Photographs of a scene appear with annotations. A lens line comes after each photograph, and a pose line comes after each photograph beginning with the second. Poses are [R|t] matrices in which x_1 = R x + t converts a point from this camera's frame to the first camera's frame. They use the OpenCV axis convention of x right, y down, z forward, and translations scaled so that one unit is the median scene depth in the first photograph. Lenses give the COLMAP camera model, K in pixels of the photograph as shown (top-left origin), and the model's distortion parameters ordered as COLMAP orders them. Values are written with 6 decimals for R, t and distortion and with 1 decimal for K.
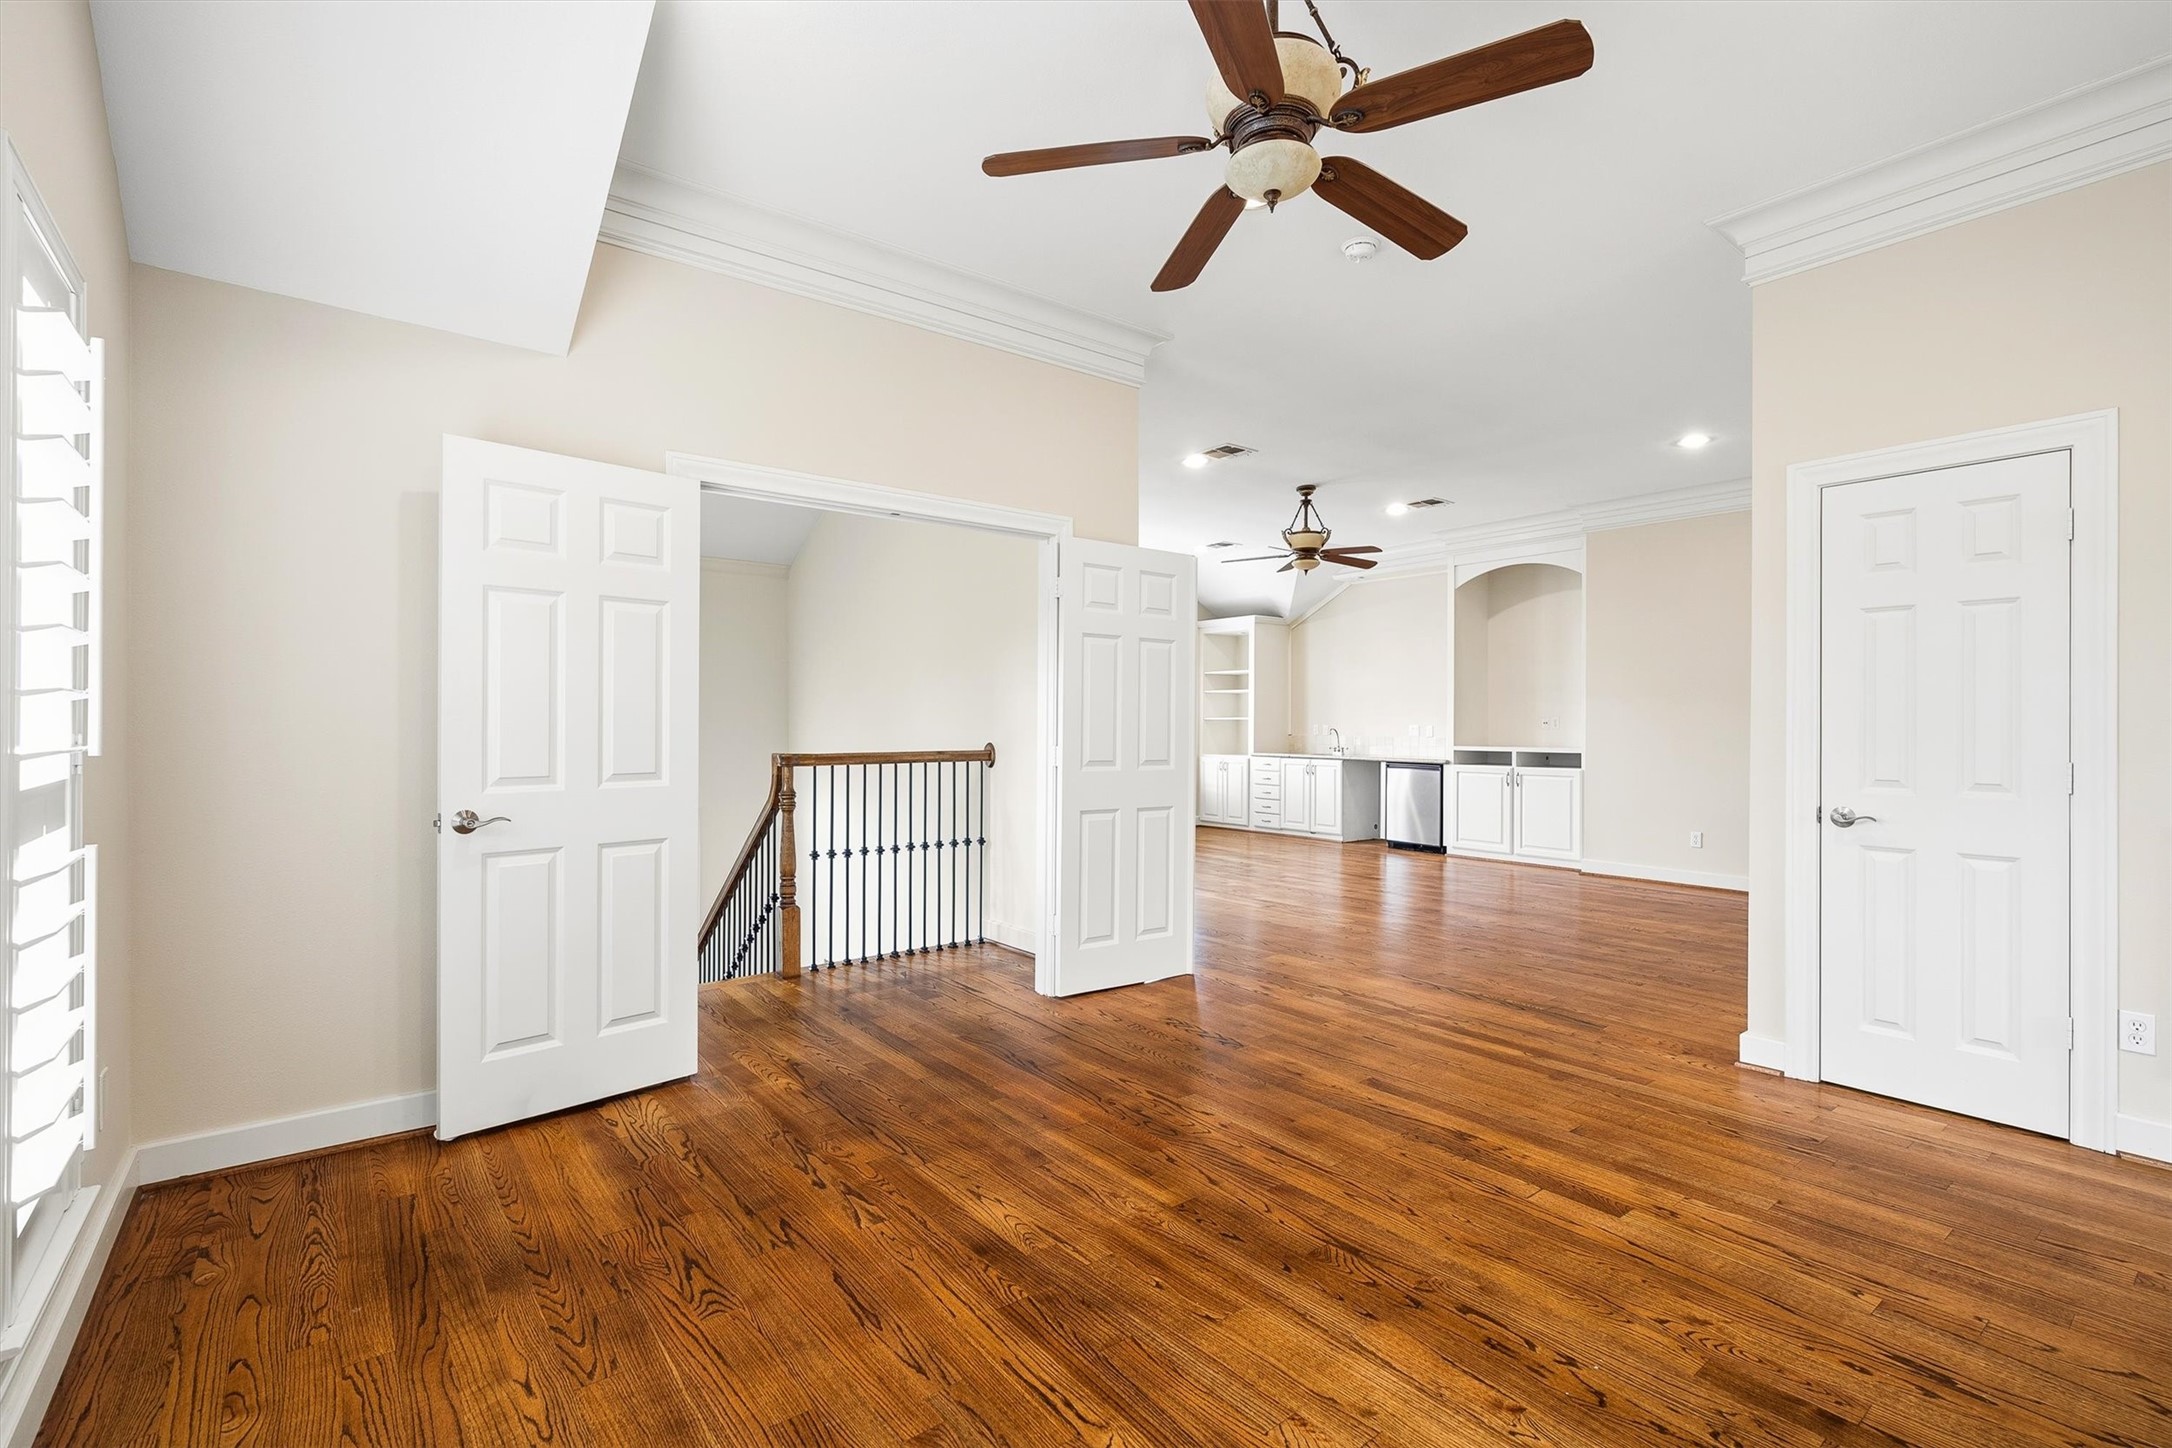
lens RADIAL K [[981.3, 0, 1088.7], [0, 981.3, 717.0], [0, 0, 1]] dist [-0.007008, 0.000707]
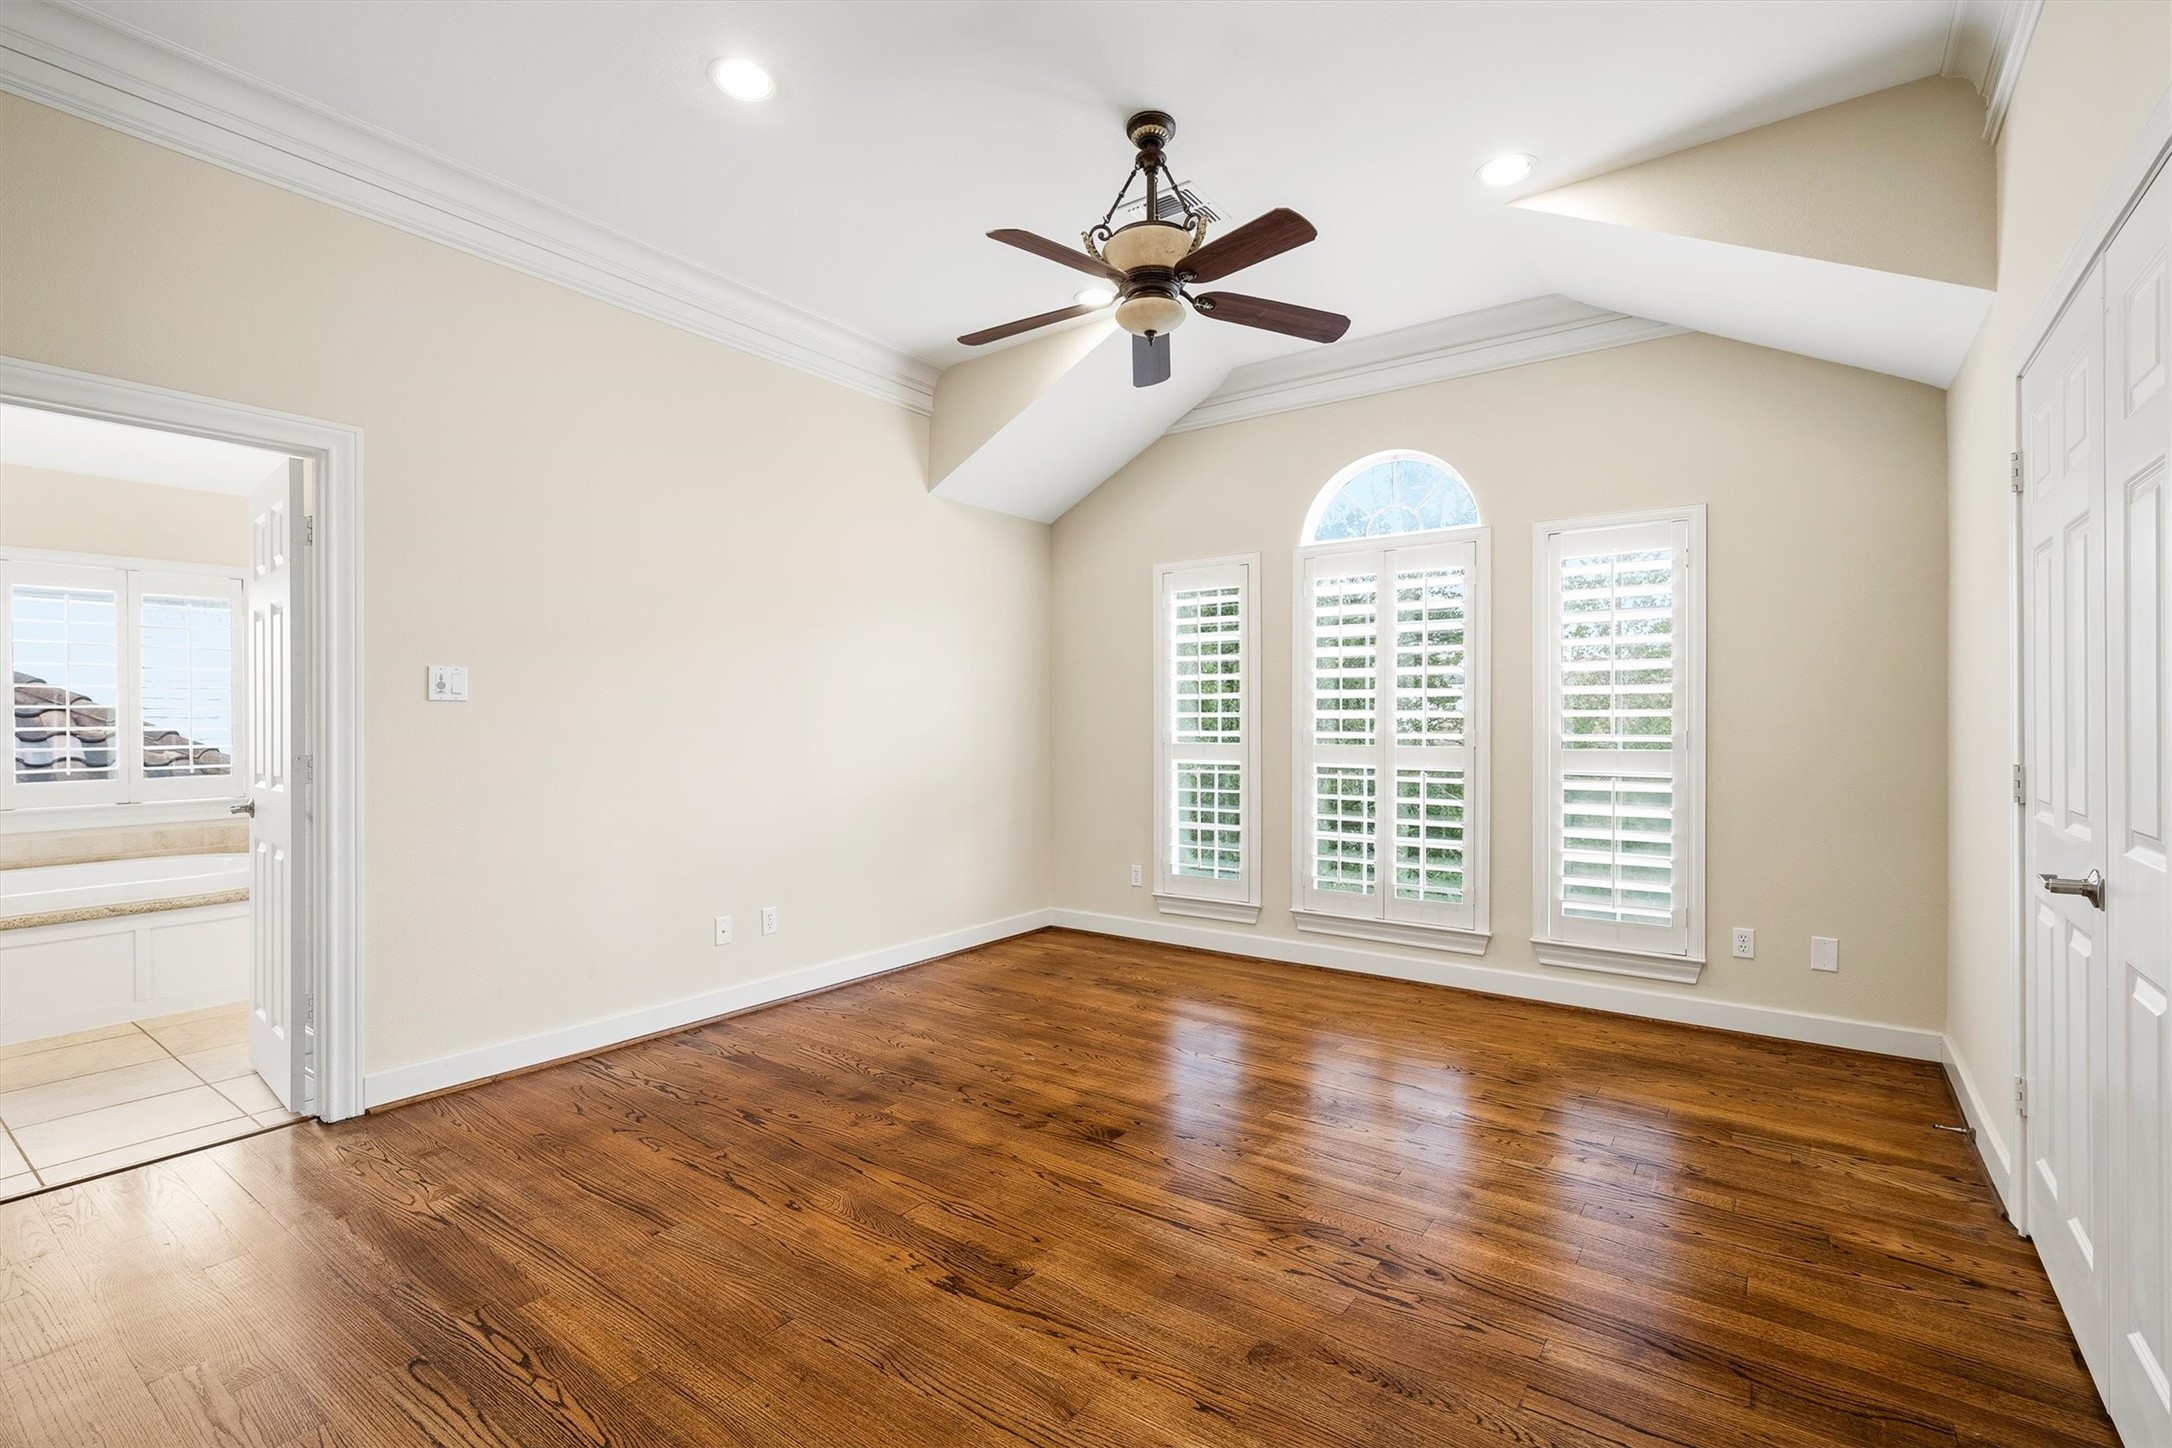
lens RADIAL K [[981.3, 0, 1086.7], [0, 981.3, 720.8], [0, 0, 1]] dist [-0.007008, 0.000707]
pose [[-0.962774, -0.002388, -0.270296, 0.537420], [-0.001106, 0.999987, -0.004895, 0.007222], [0.270304, -0.004414, -0.962765, 1.924545]]
